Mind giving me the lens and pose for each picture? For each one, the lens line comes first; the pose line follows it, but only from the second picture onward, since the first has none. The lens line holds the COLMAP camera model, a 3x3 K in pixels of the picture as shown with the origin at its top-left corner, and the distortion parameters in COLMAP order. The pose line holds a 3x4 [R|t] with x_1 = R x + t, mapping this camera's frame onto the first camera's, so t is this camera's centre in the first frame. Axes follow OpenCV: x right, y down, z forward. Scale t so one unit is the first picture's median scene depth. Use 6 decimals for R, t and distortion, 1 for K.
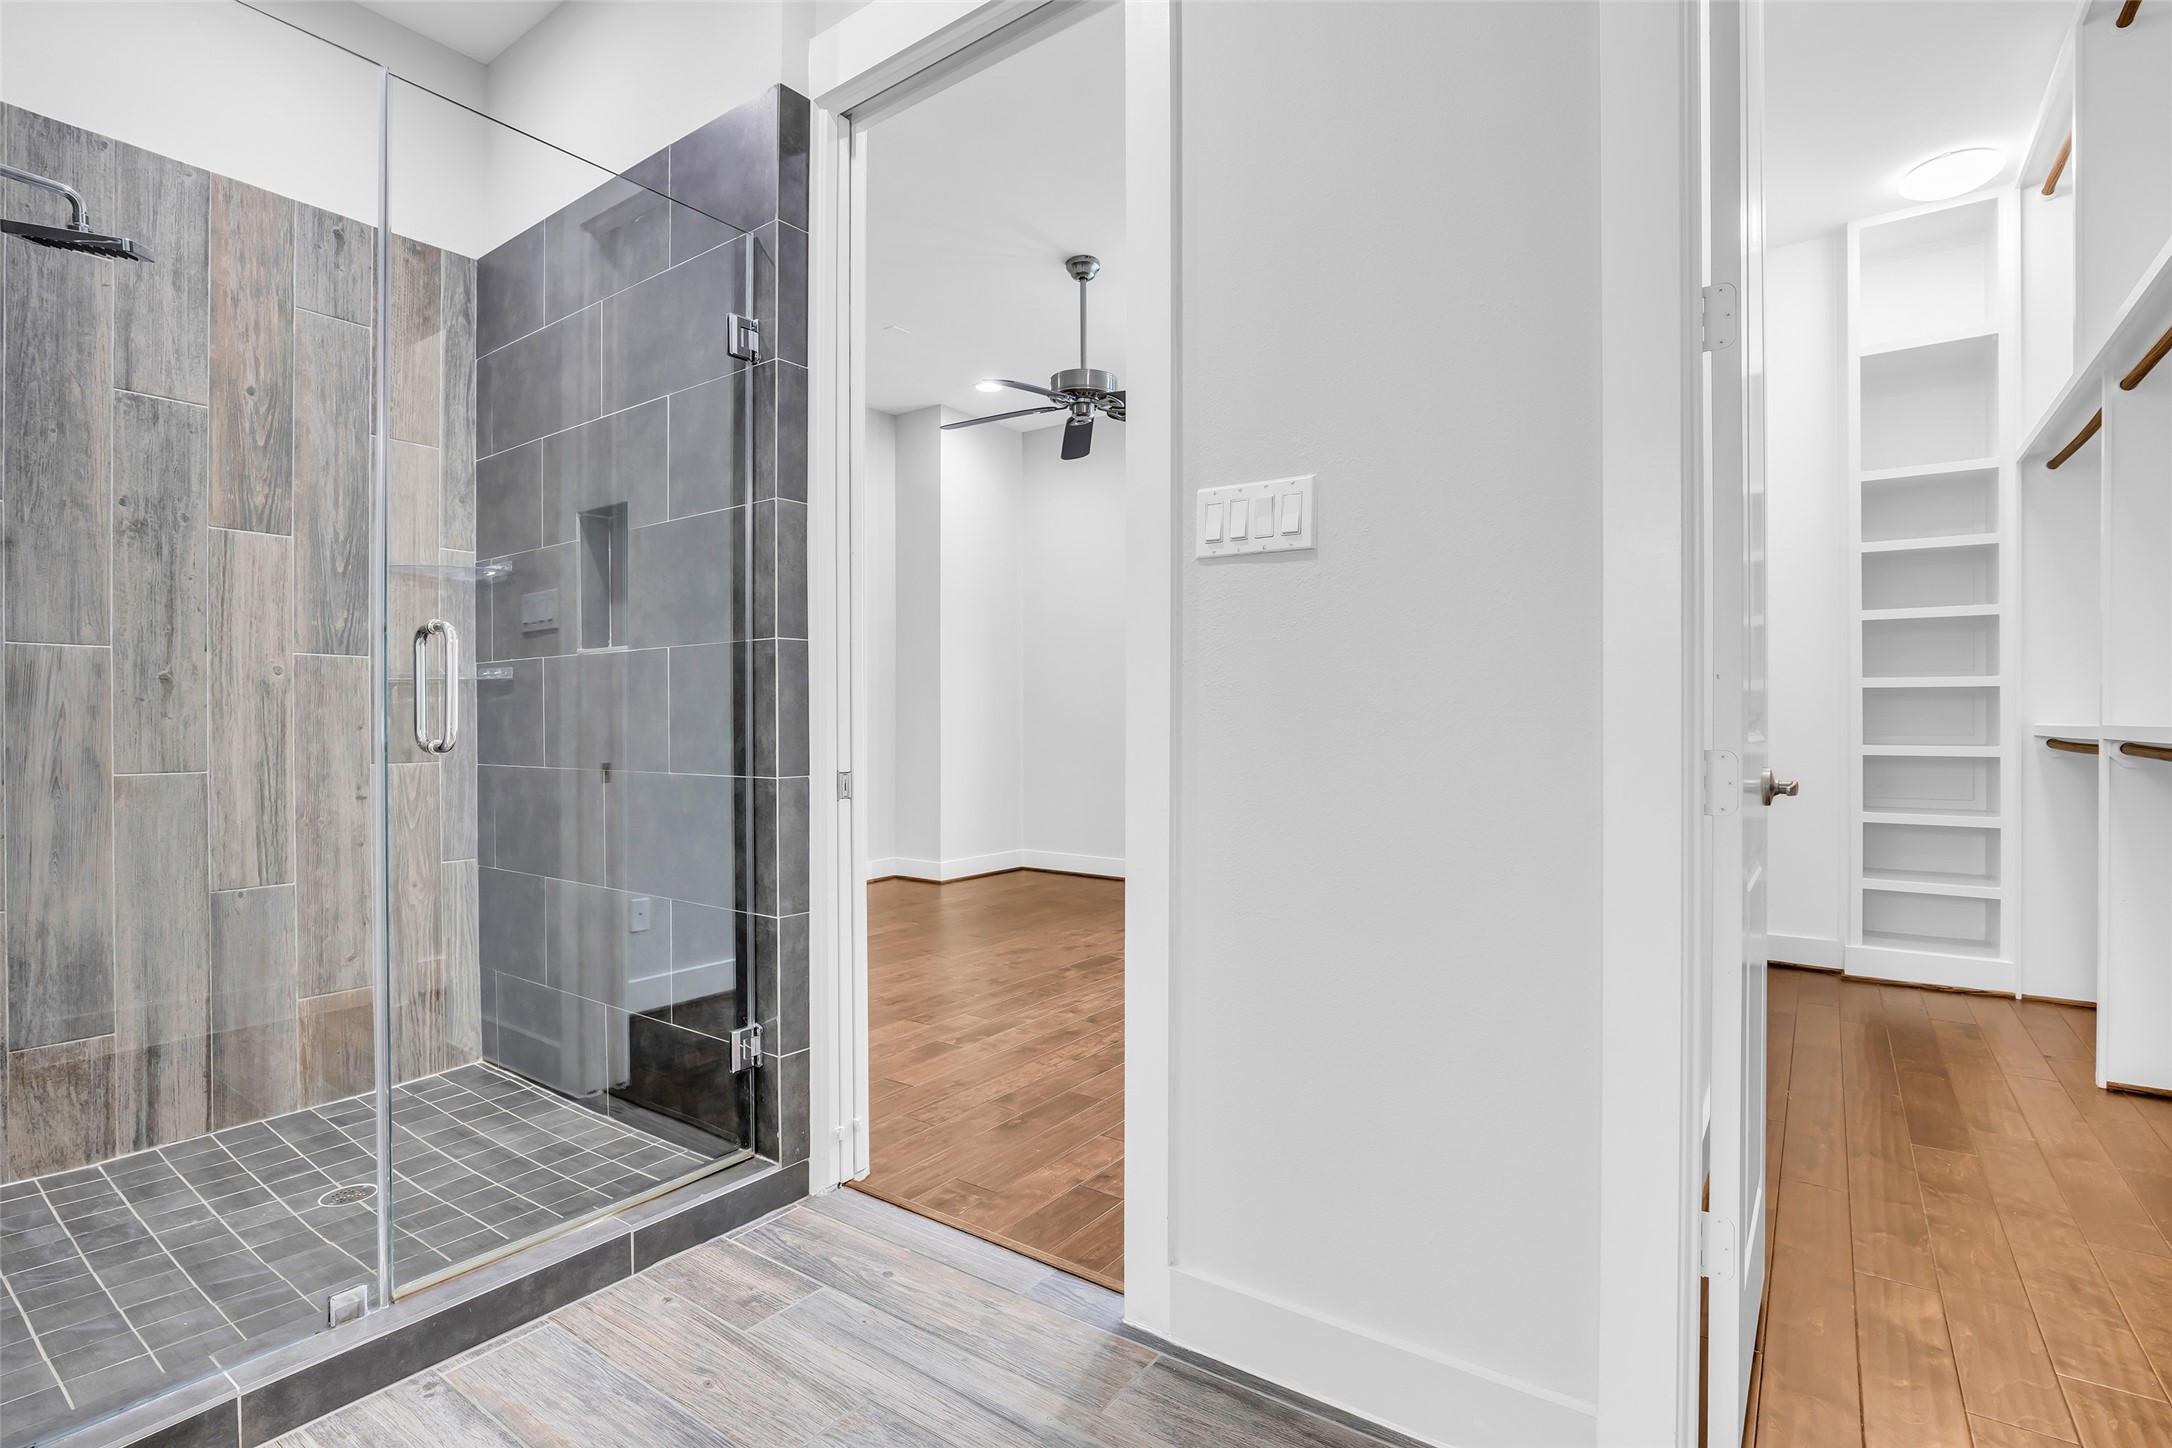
lens RADIAL K [[1002.8, 0, 1113.9], [0, 1002.8, 726.0], [0, 0, 1]] dist [-0.020859, 0.008262]
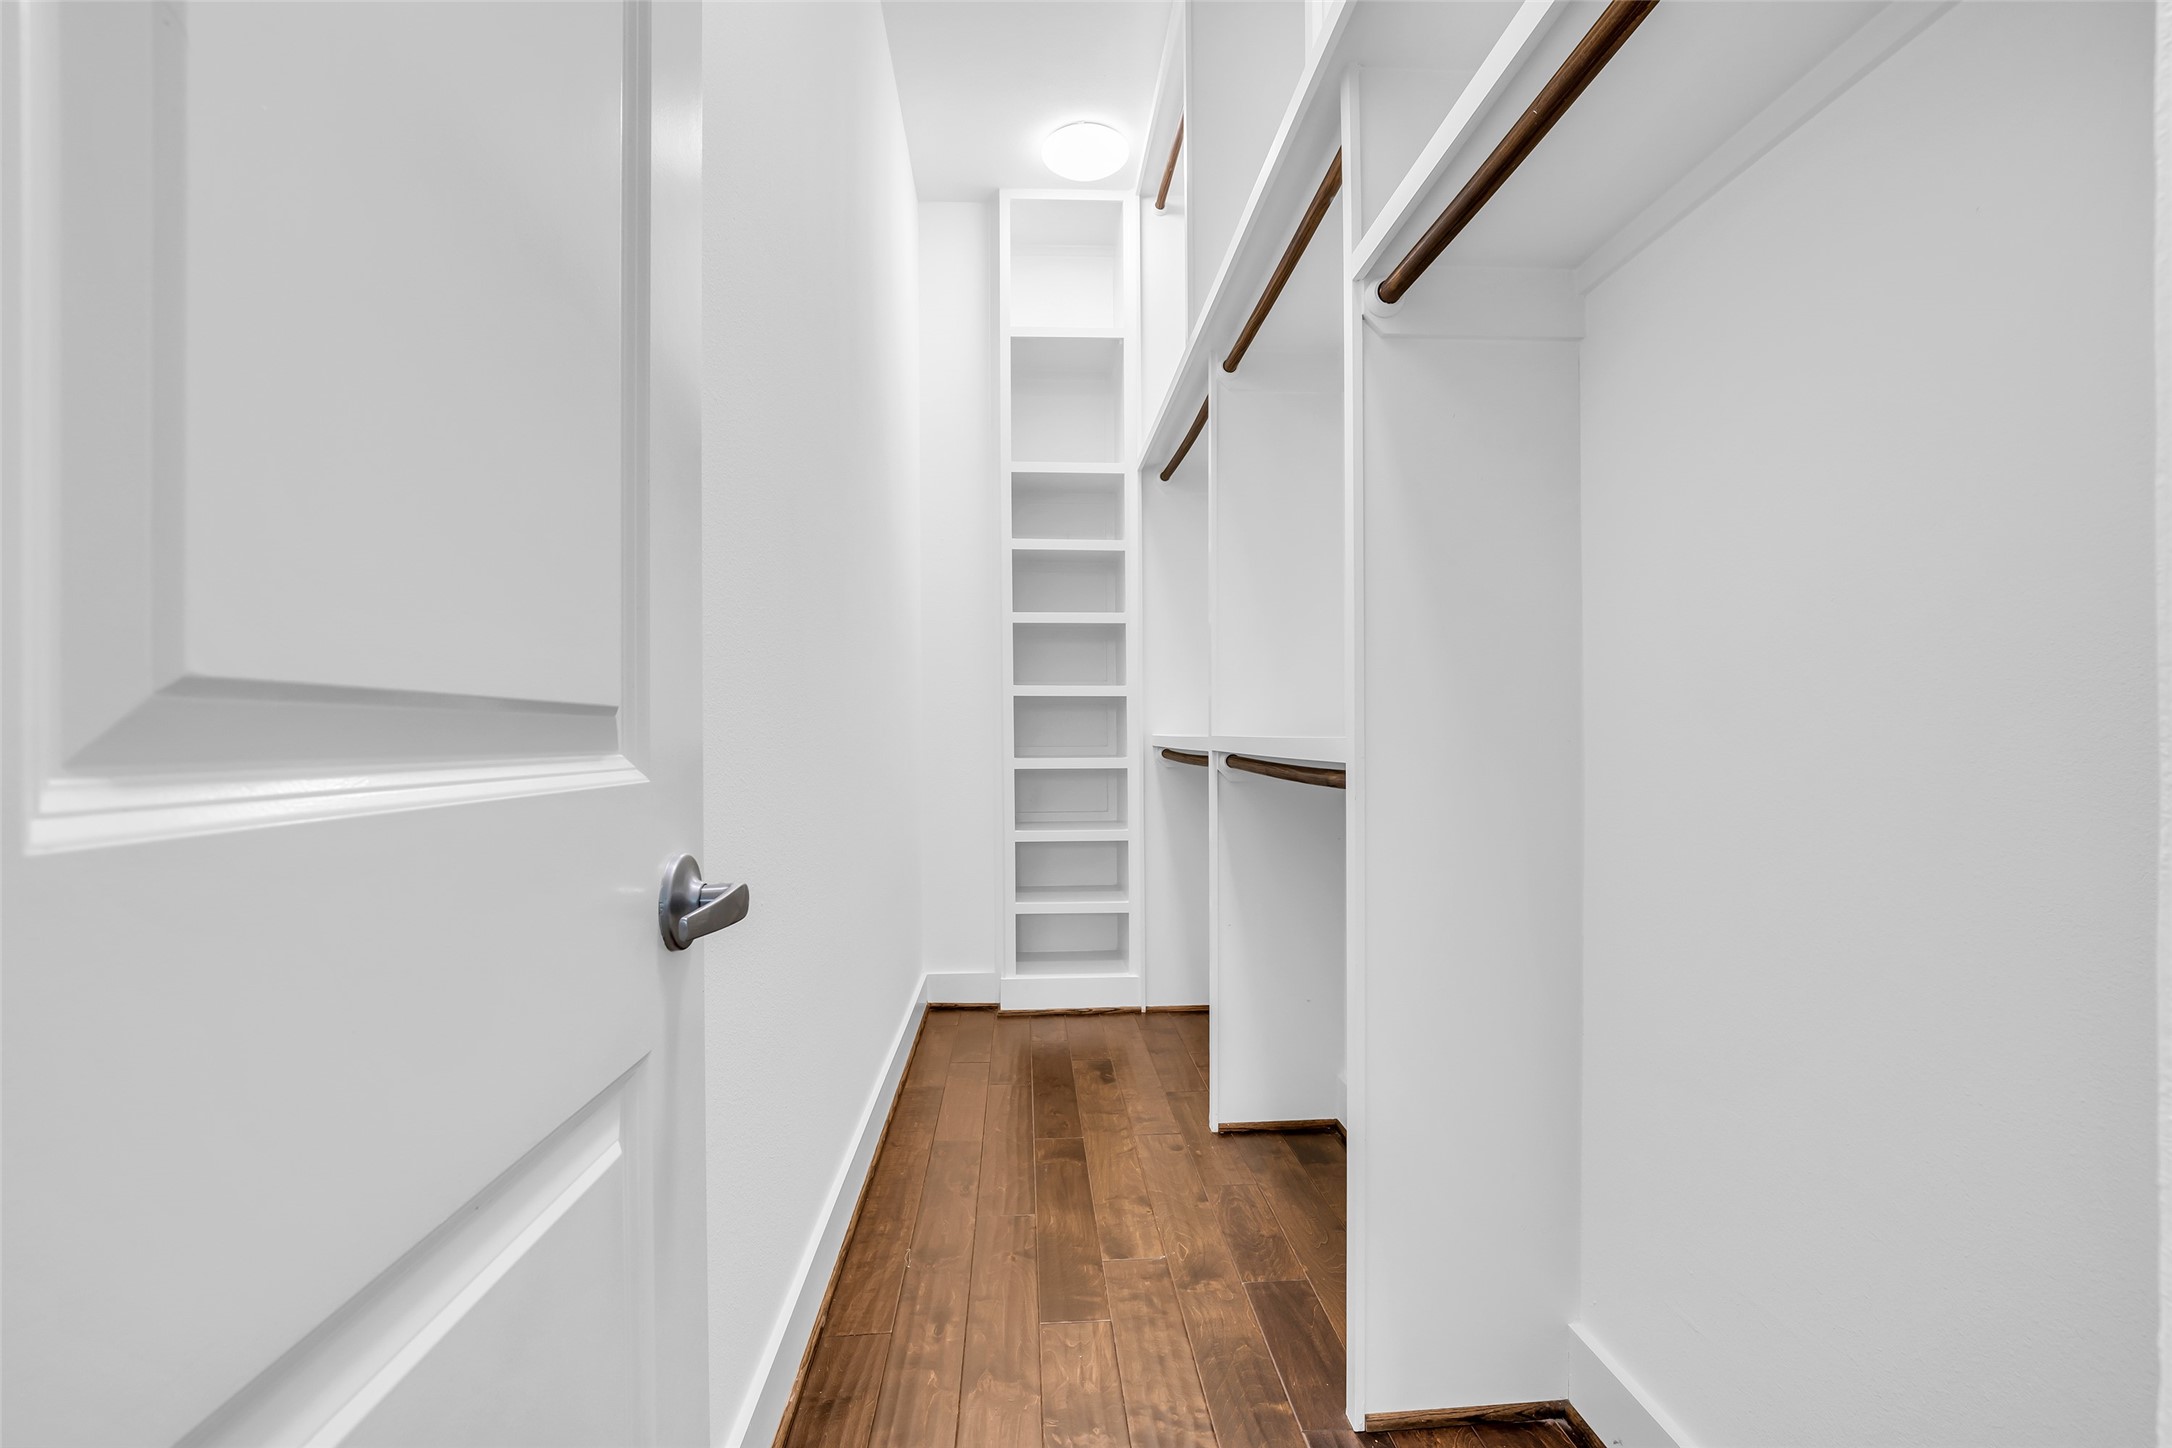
lens RADIAL K [[1002.8, 0, 1113.9], [0, 1002.8, 726.0], [0, 0, 1]] dist [-0.020859, 0.008262]
pose [[0.752733, 0.001999, 0.658323, 0.235080], [0.006438, 0.999925, -0.010397, -0.000412], [-0.658295, 0.012065, 0.752664, 0.265931]]
